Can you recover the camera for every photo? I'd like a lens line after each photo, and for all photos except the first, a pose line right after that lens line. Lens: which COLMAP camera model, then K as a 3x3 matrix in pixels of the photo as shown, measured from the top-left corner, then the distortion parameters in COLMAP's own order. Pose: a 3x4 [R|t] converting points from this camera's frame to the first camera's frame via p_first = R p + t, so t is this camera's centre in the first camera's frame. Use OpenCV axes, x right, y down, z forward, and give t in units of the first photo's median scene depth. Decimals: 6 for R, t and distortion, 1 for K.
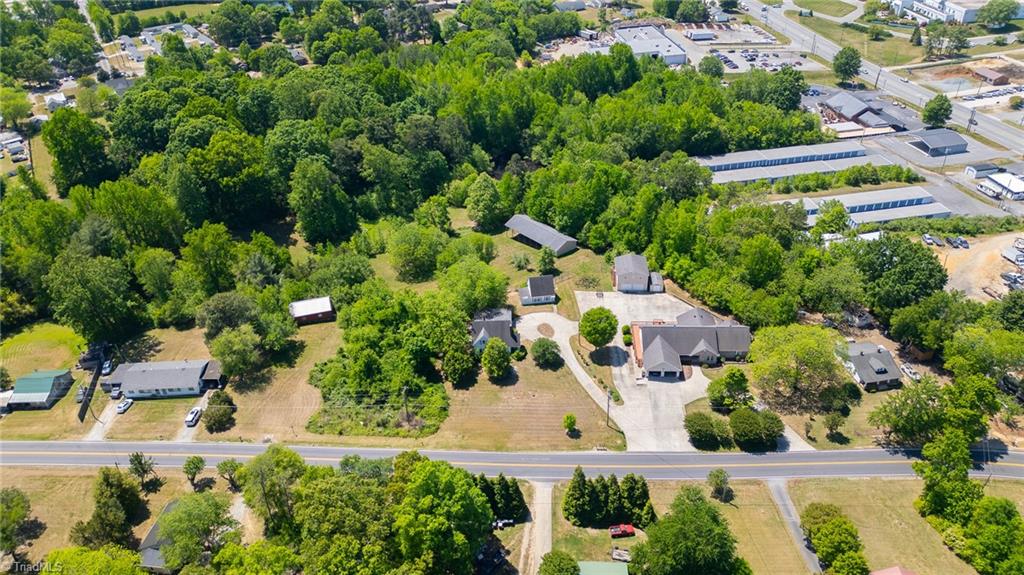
lens RADIAL K [[700.5, 0, 512.0], [0, 700.5, 287.5], [0, 0, 1]] dist [0.120149, -0.155683]
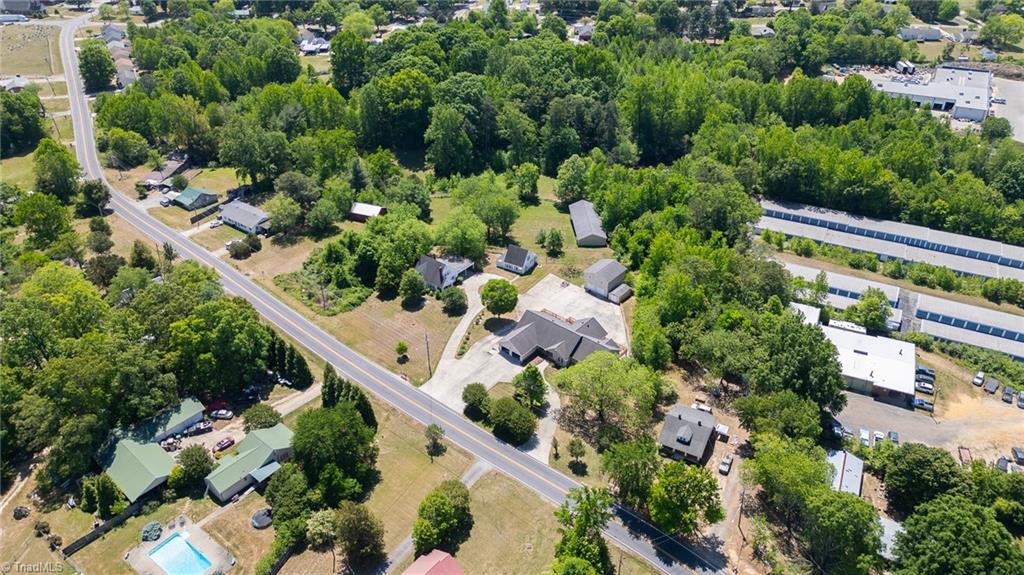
lens RADIAL K [[700.5, 0, 512.0], [0, 700.5, 287.5], [0, 0, 1]] dist [0.120149, -0.155683]
pose [[0.781650, 0.356590, -0.511729, 0.610022], [-0.353356, 0.929257, 0.107797, -0.070862], [0.513967, 0.096563, 0.852357, 0.078514]]
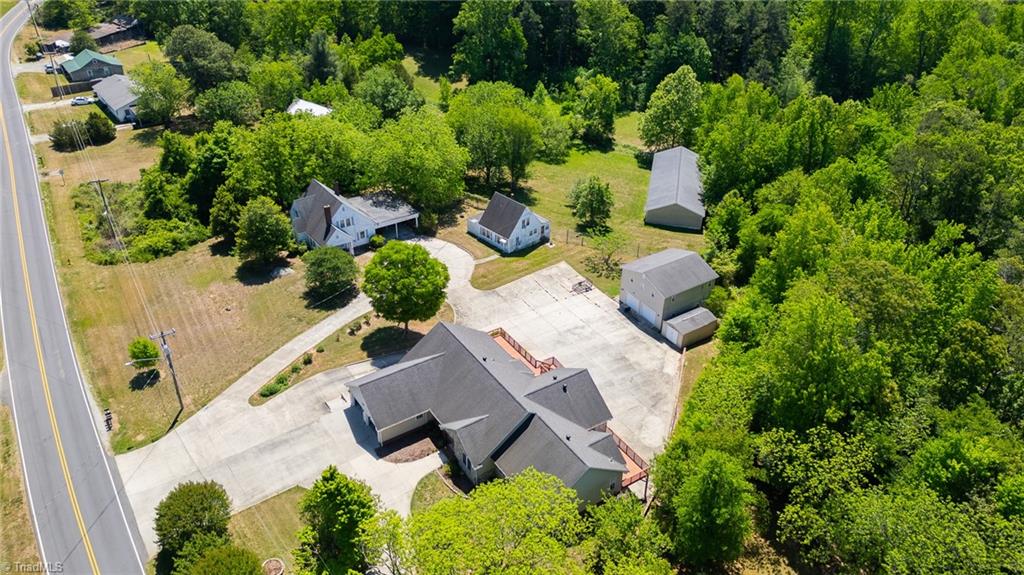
lens RADIAL K [[756.8, 0, 512.0], [0, 756.8, 287.5], [0, 0, 1]] dist [0.065567, -0.085075]
pose [[0.586122, 0.472403, -0.658253, 0.457099], [-0.484119, 0.855652, 0.182998, -0.064533], [0.649684, 0.211414, 0.730215, 0.592748]]
